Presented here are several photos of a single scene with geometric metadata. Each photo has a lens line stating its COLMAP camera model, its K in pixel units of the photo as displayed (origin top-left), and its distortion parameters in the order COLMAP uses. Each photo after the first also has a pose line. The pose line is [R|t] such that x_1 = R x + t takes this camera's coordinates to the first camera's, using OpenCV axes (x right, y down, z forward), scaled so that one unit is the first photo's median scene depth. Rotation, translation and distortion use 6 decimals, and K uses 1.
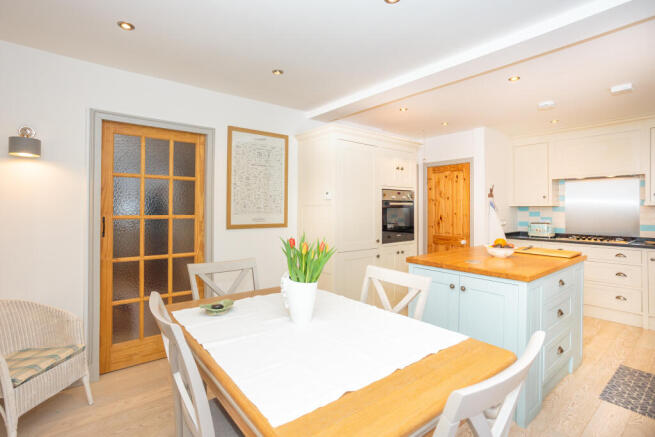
lens RADIAL K [[317.7, 0, 324.2], [0, 317.7, 205.9], [0, 0, 1]] dist [-0.035268, 0.021387]
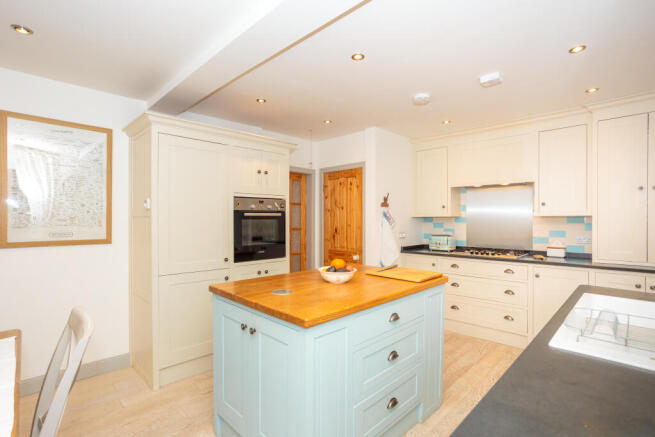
lens RADIAL K [[317.7, 0, 320.6], [0, 317.7, 219.3], [0, 0, 1]] dist [-0.035268, 0.021387]
pose [[0.994818, -0.001971, 0.101650, 0.297170], [0.000861, 0.999939, 0.010969, -0.002475], [-0.101665, -0.010825, 0.994760, 0.146004]]
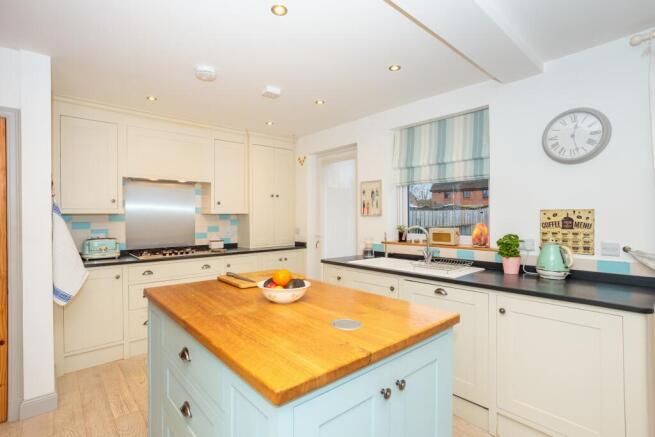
lens RADIAL K [[317.7, 0, 323.3], [0, 317.7, 217.4], [0, 0, 1]] dist [-0.035268, 0.021387]
pose [[-0.030834, -0.006297, 0.999505, -0.015733], [-0.003763, 0.999974, 0.006184, 0.003085], [-0.999517, -0.003570, -0.030857, 0.645291]]
